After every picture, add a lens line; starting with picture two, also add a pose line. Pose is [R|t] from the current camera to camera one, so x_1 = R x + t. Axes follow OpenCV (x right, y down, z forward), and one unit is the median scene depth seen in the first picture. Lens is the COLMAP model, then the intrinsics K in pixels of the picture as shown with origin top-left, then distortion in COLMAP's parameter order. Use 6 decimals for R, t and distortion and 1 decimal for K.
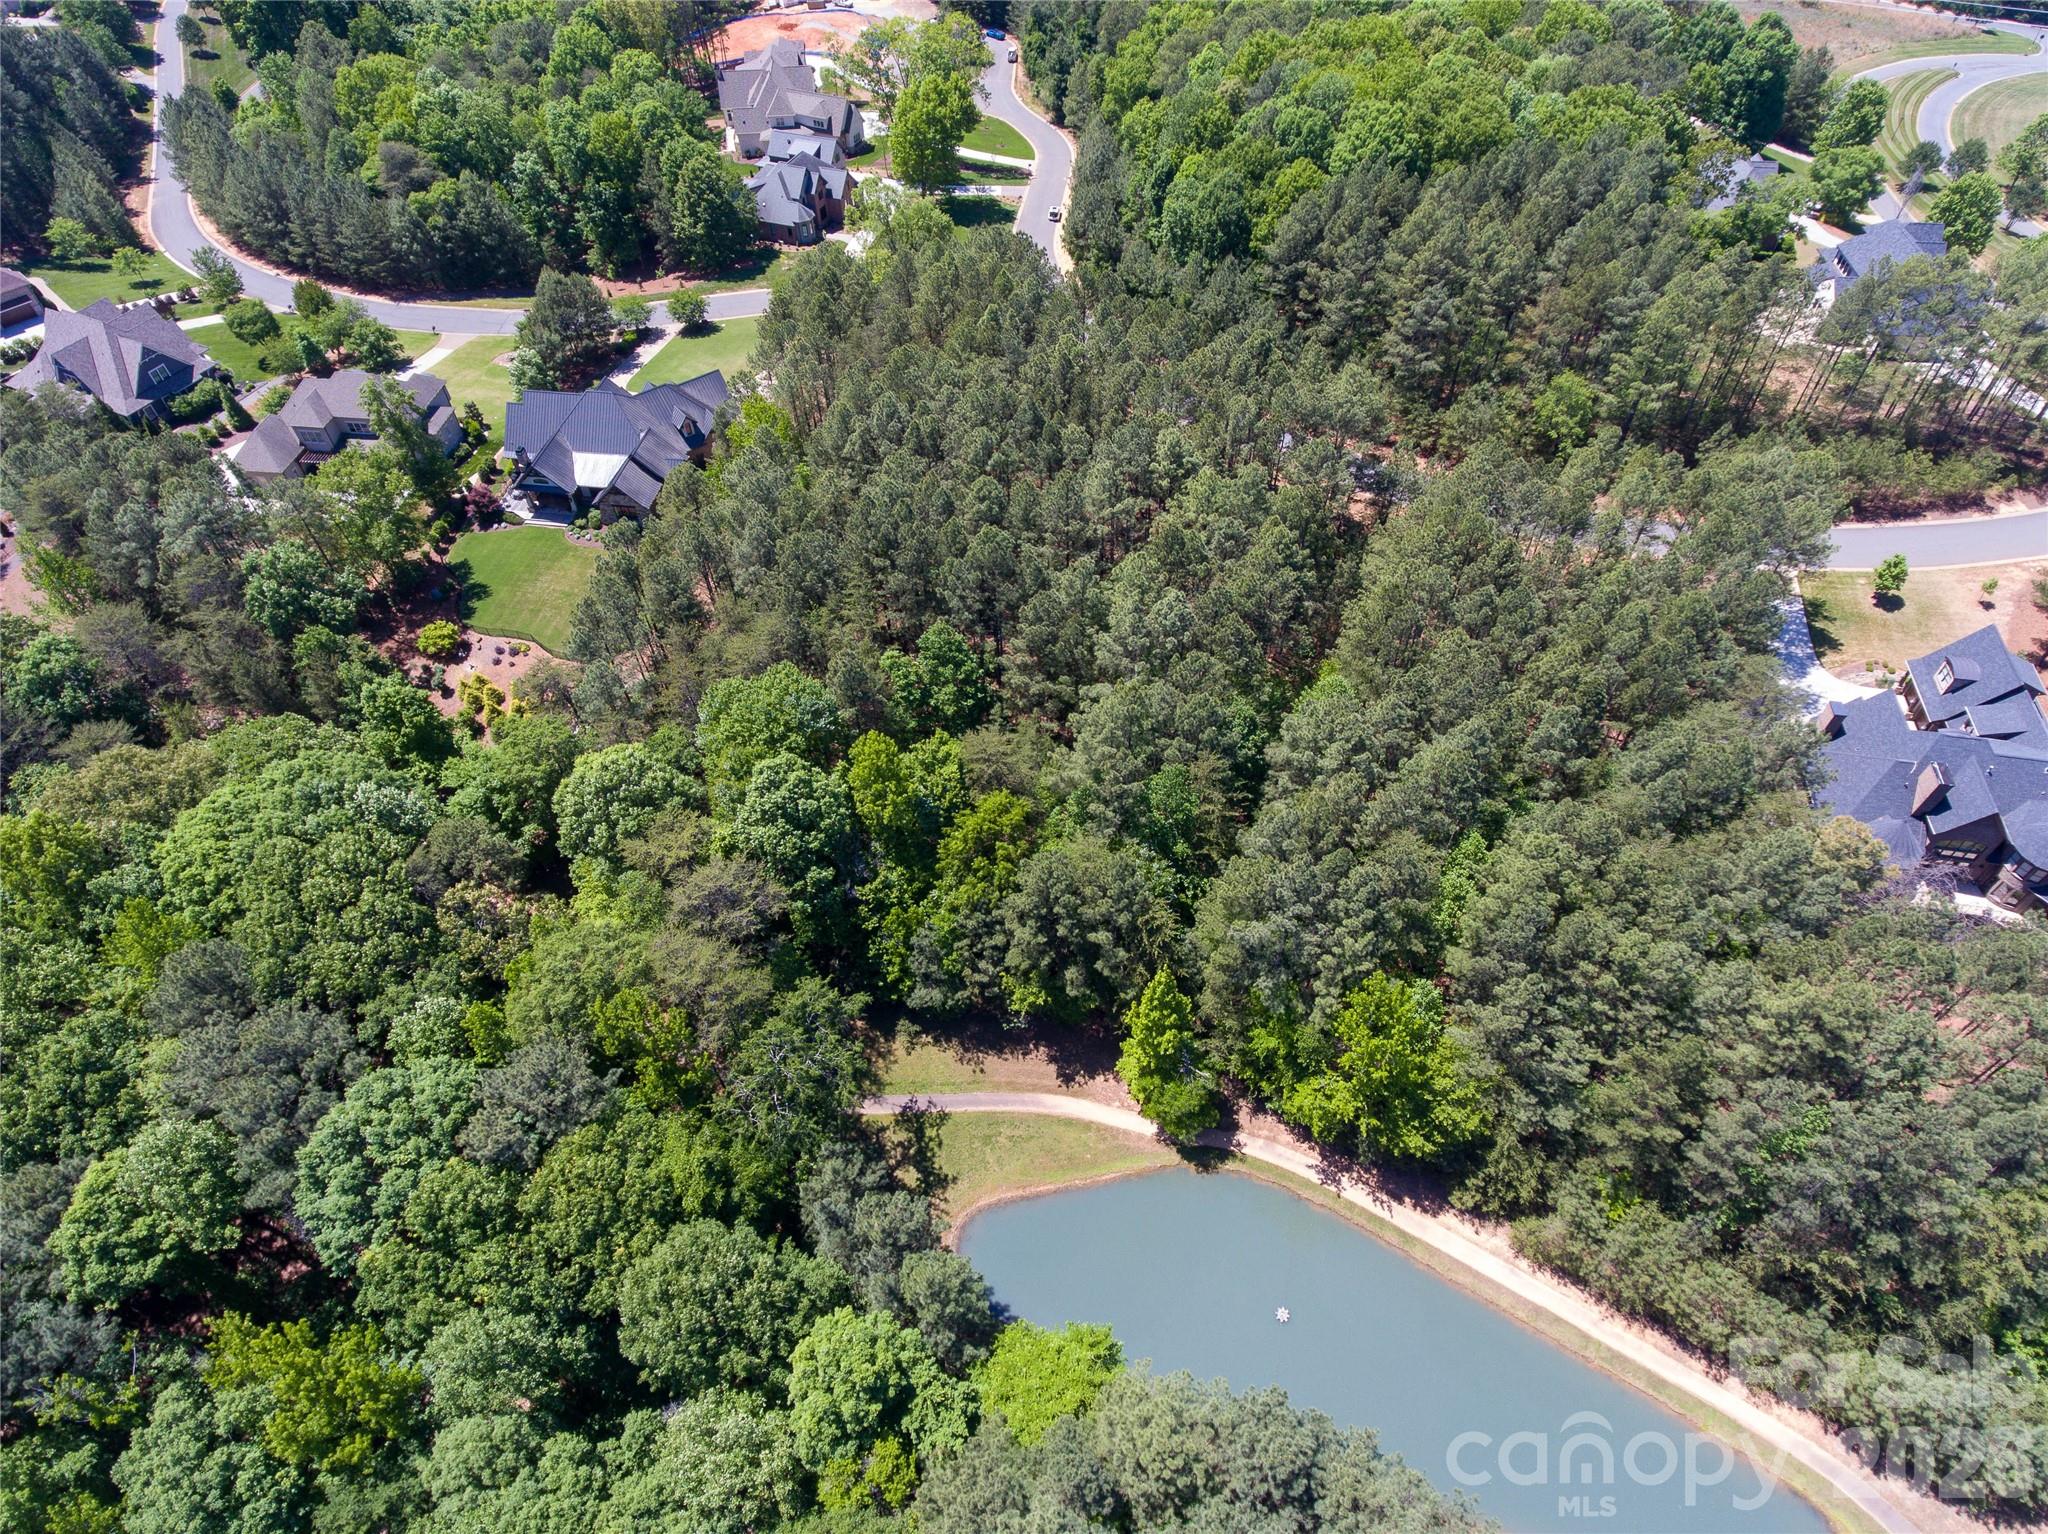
lens RADIAL K [[1192.3, 0, 1023.8], [0, 1192.3, 742.9], [0, 0, 1]] dist [-0.001668, 0.001368]
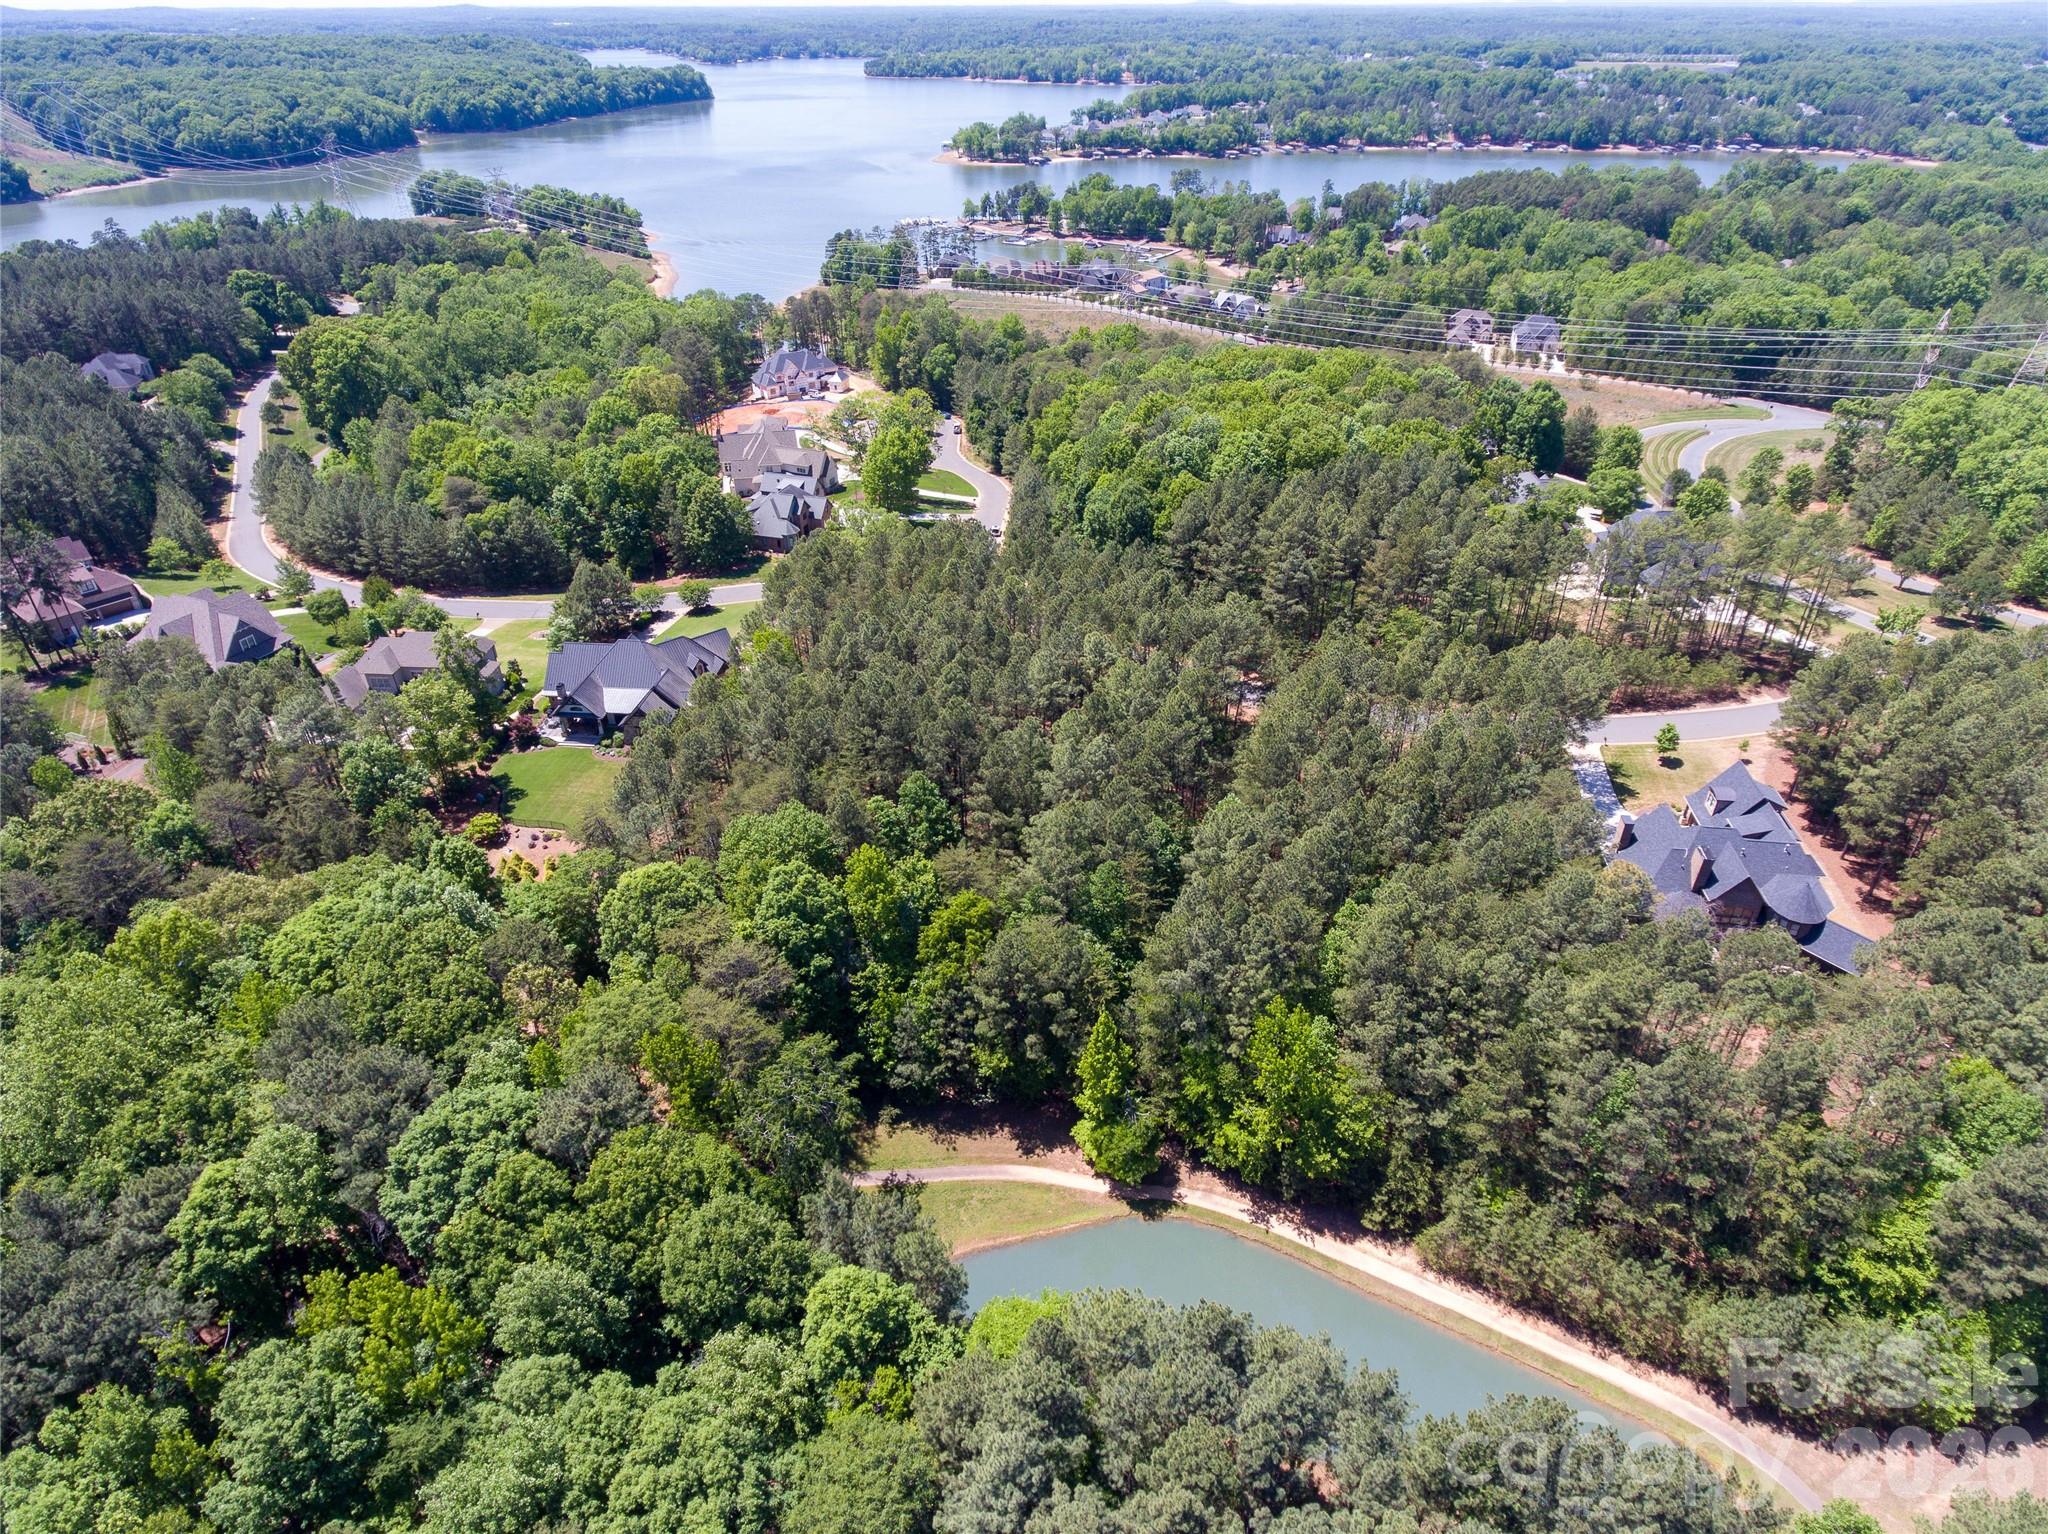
lens RADIAL K [[1222.7, 0, 1002.2], [0, 1222.7, 763.2], [0, 0, 1]] dist [-0.006184, 0.016661]
pose [[0.999326, -0.012938, 0.034356, -0.025161], [0.022303, 0.957295, -0.288251, 0.261581], [-0.029159, 0.288823, 0.956938, -0.232662]]
